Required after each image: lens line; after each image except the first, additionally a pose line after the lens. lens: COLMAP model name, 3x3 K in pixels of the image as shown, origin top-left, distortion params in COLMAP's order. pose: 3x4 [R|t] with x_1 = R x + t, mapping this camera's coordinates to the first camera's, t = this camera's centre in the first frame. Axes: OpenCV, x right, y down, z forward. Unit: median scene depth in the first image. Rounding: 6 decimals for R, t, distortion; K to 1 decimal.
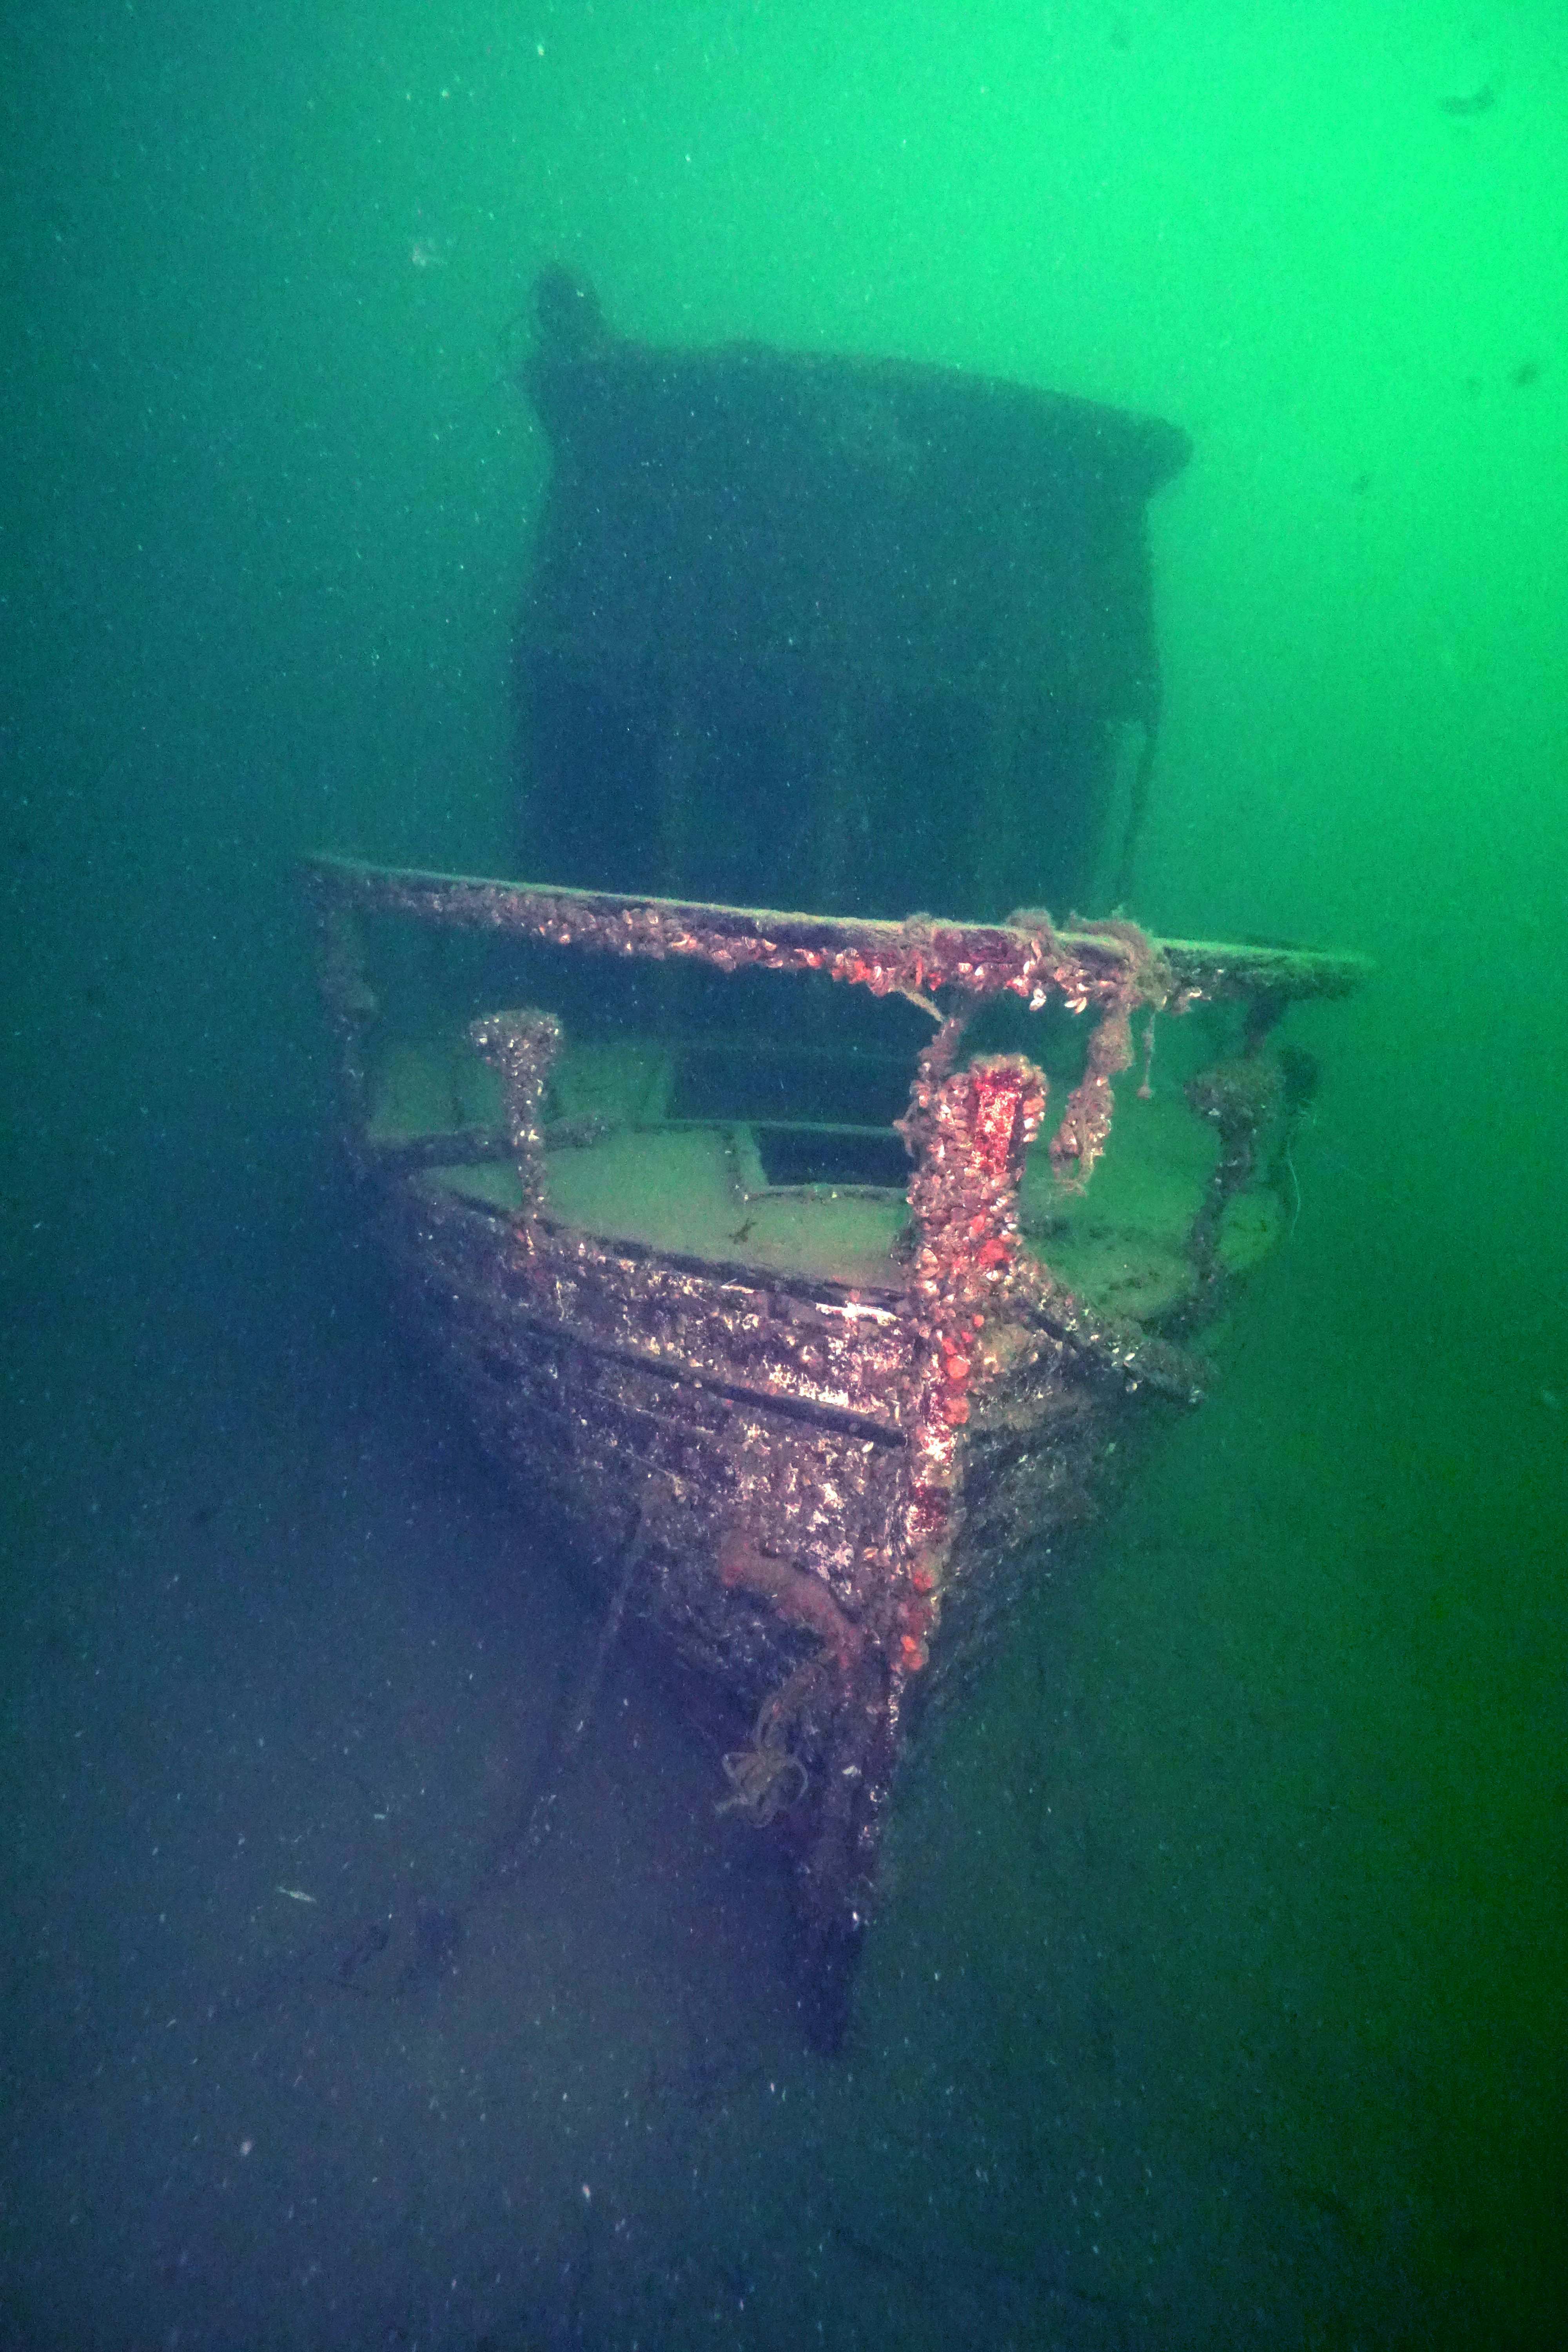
lens RADIAL K [[1166.7, 0, 784.0], [0, 1166.7, 1176.0], [0, 0, 1]] dist [0.001829, 0.000065]
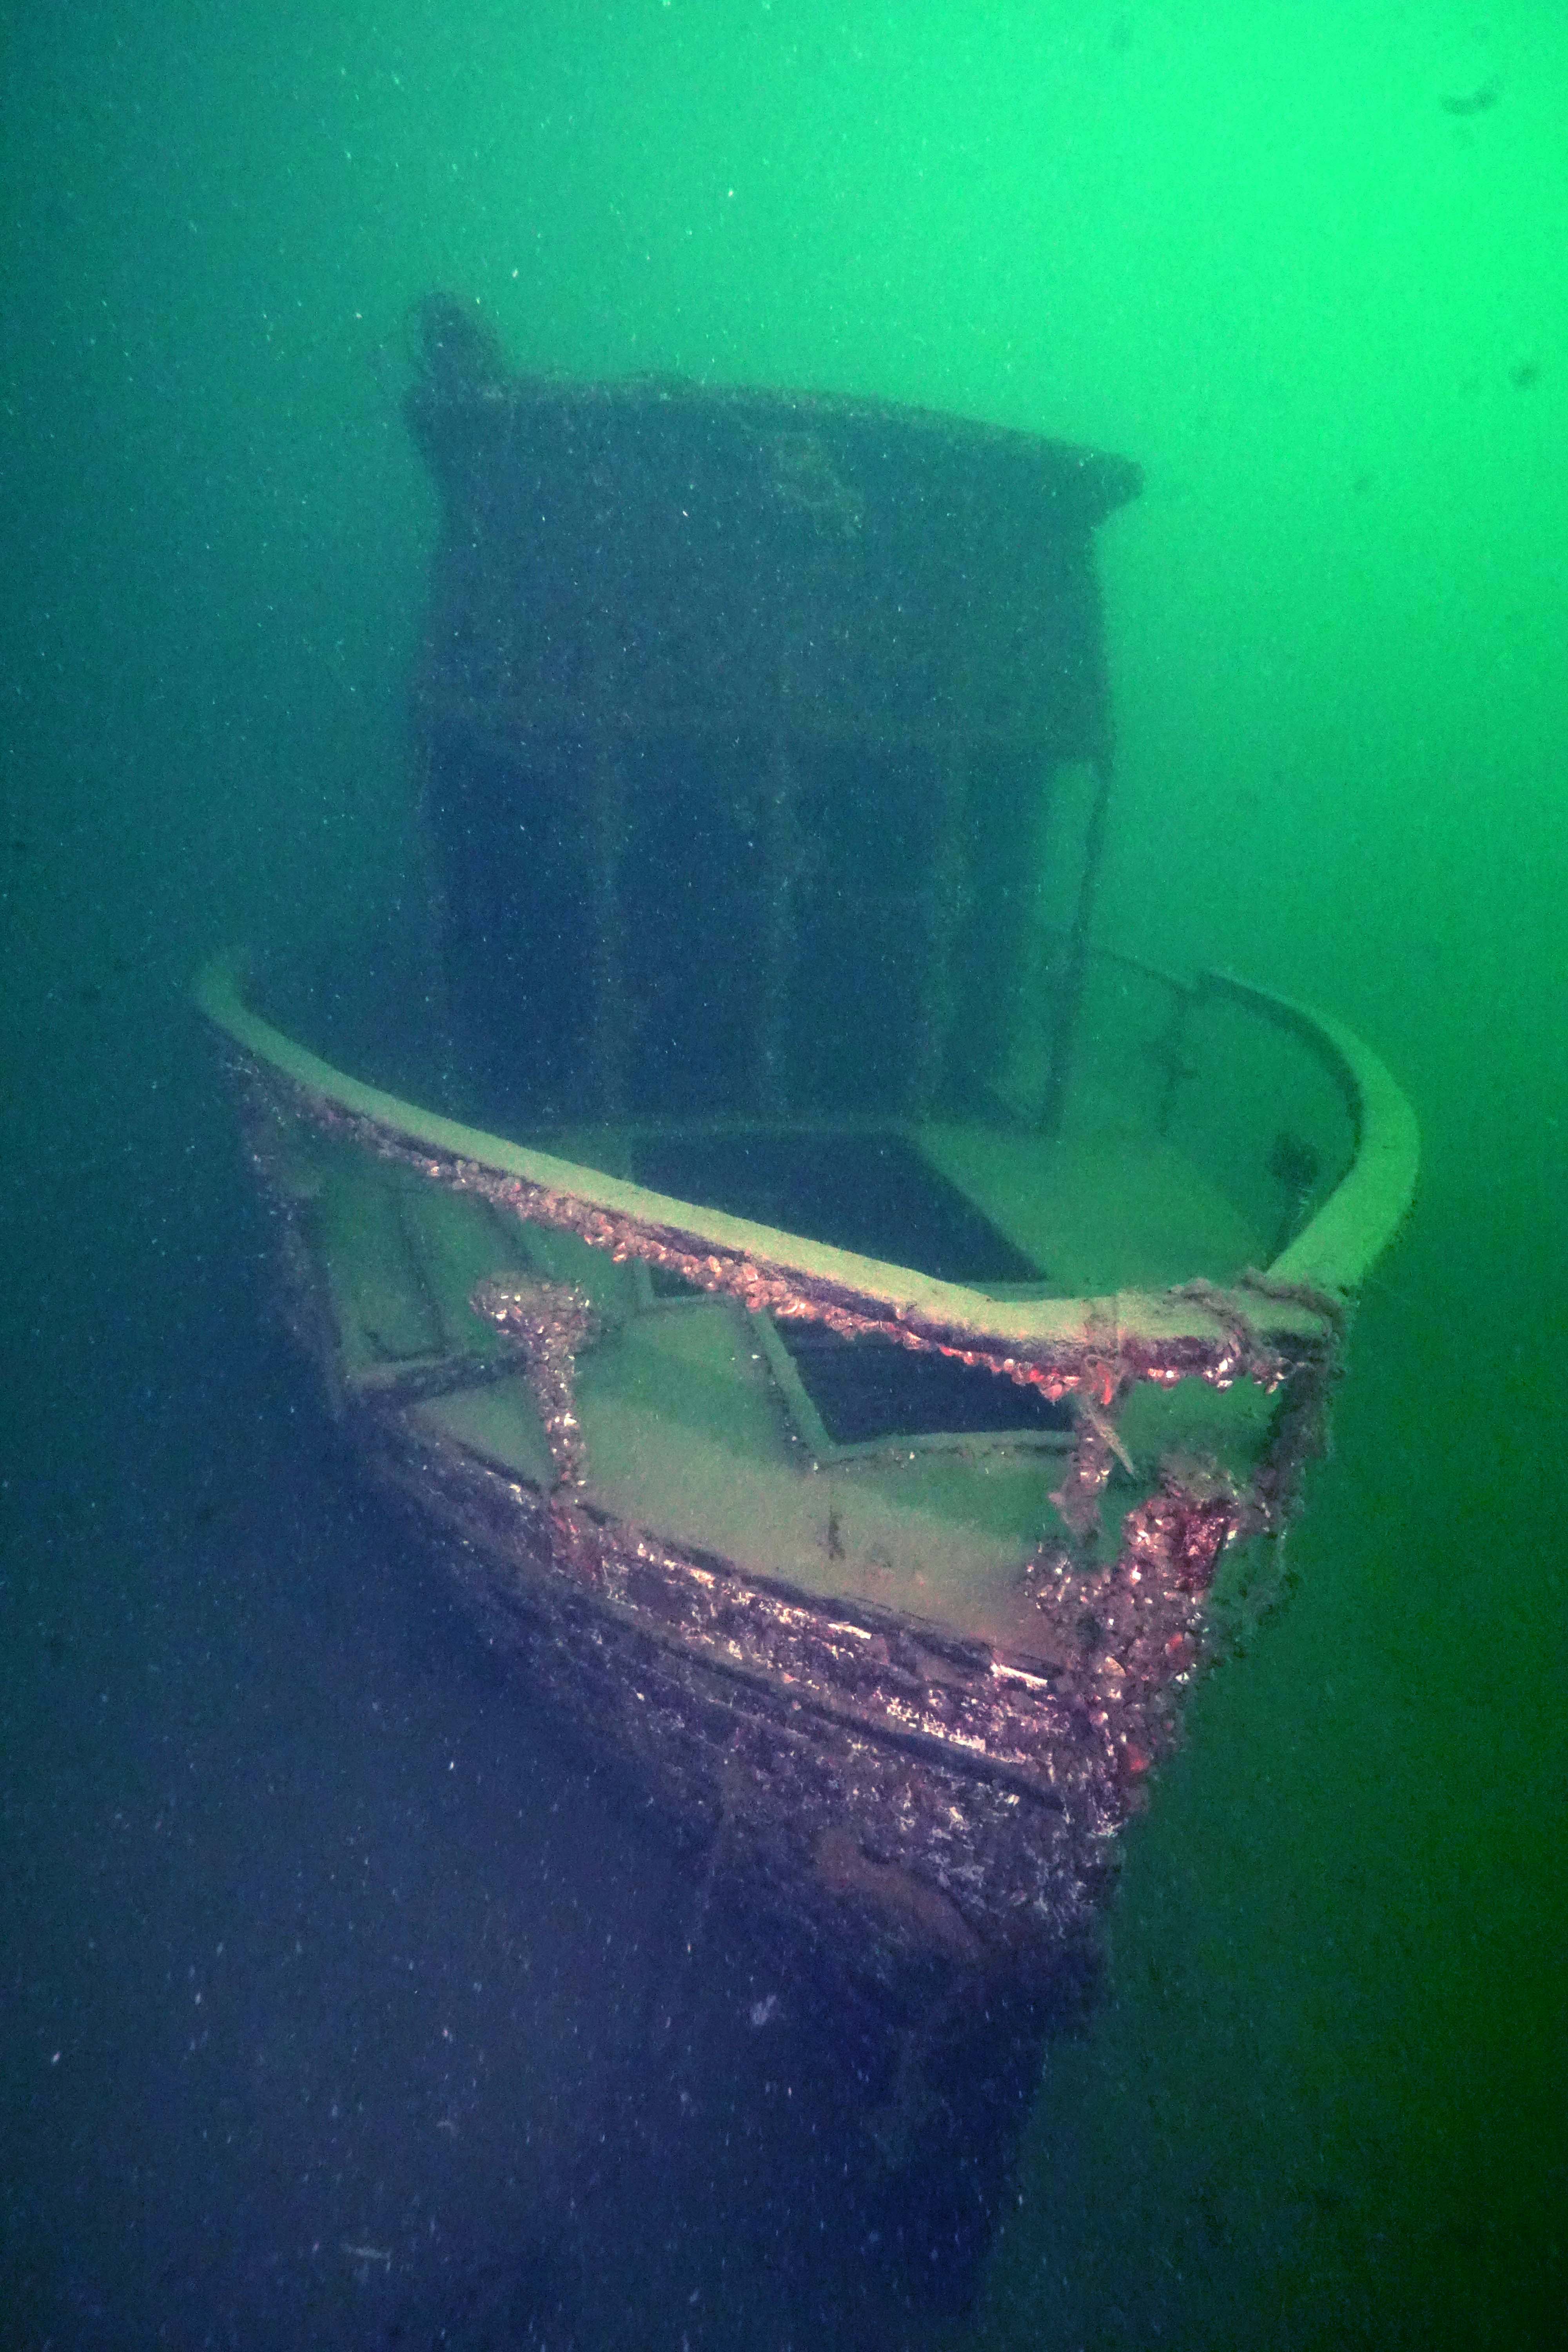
lens RADIAL K [[1166.7, 0, 784.0], [0, 1166.7, 1176.0], [0, 0, 1]] dist [0.001829, 0.000065]
pose [[0.990982, -0.081230, 0.106566, -0.146433], [0.073203, 0.994325, 0.077195, -0.301047], [-0.112232, -0.068698, 0.991305, 0.131079]]
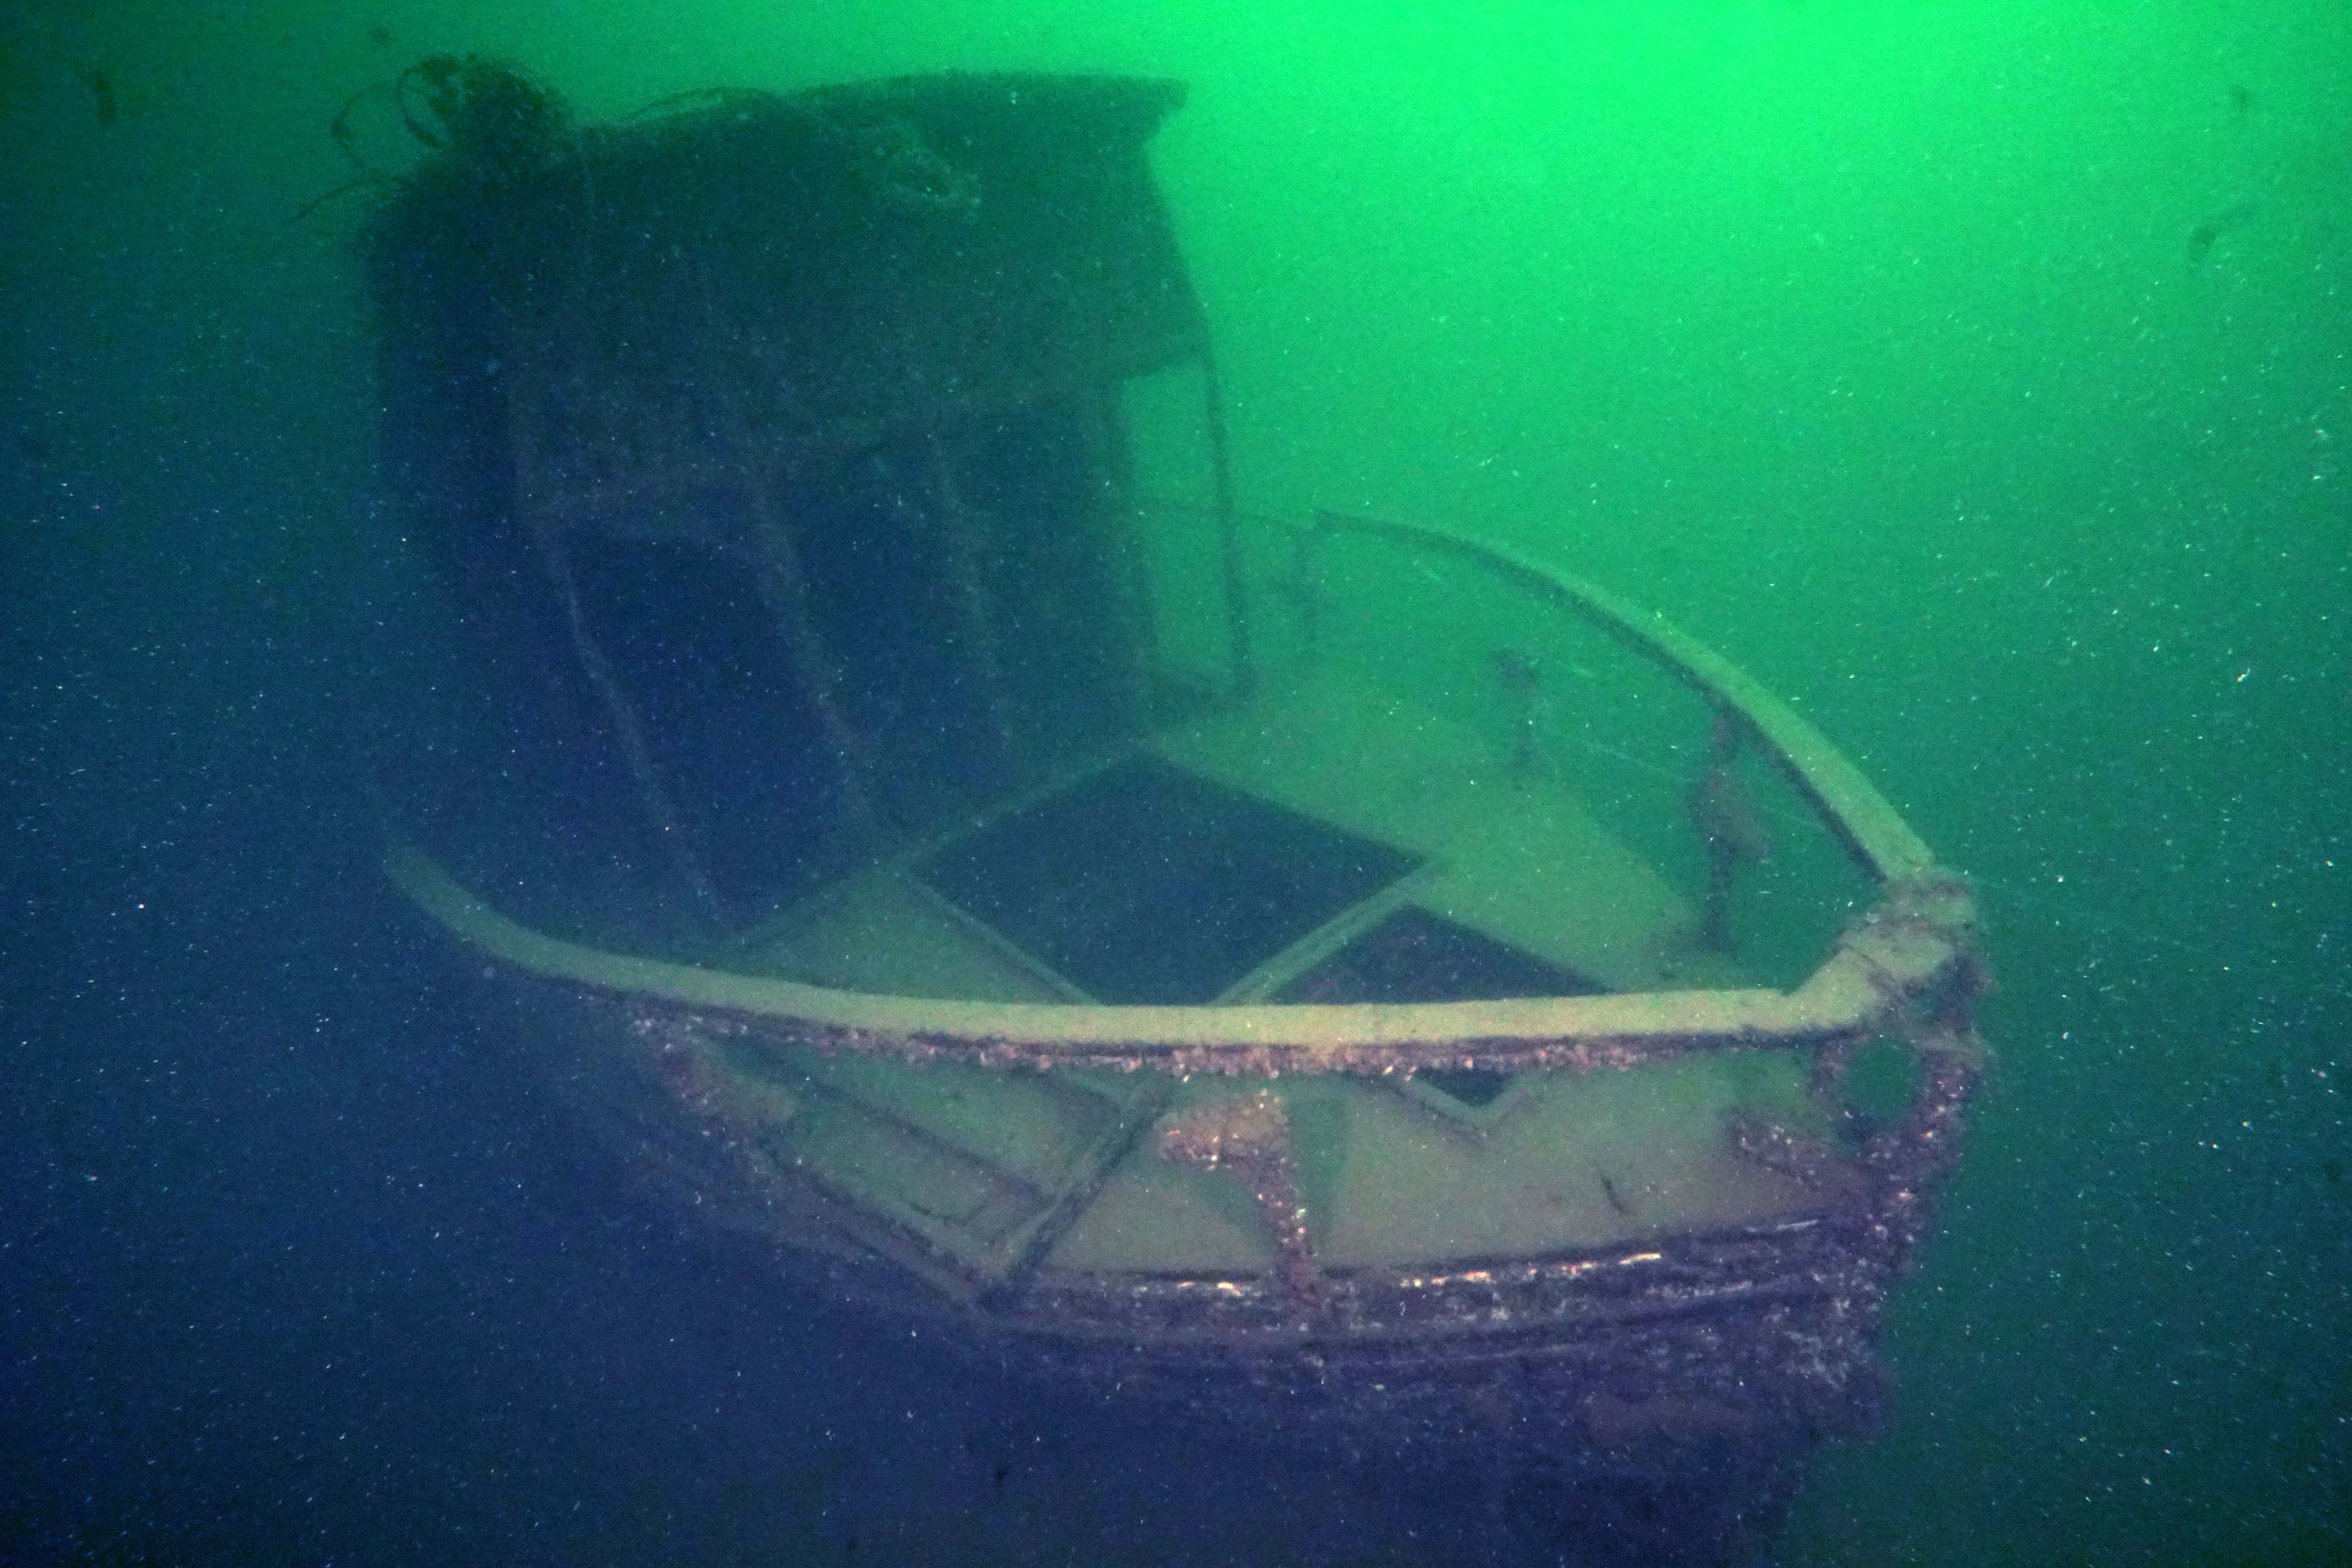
lens RADIAL K [[1171.2, 0, 1176.0], [0, 1171.2, 784.0], [0, 0, 1]] dist [-0.002566, 0.021057]
pose [[0.783743, -0.456084, 0.421585, -0.584963], [0.378721, 0.888934, 0.257619, -0.678761], [-0.492257, -0.042244, 0.869424, 0.272152]]
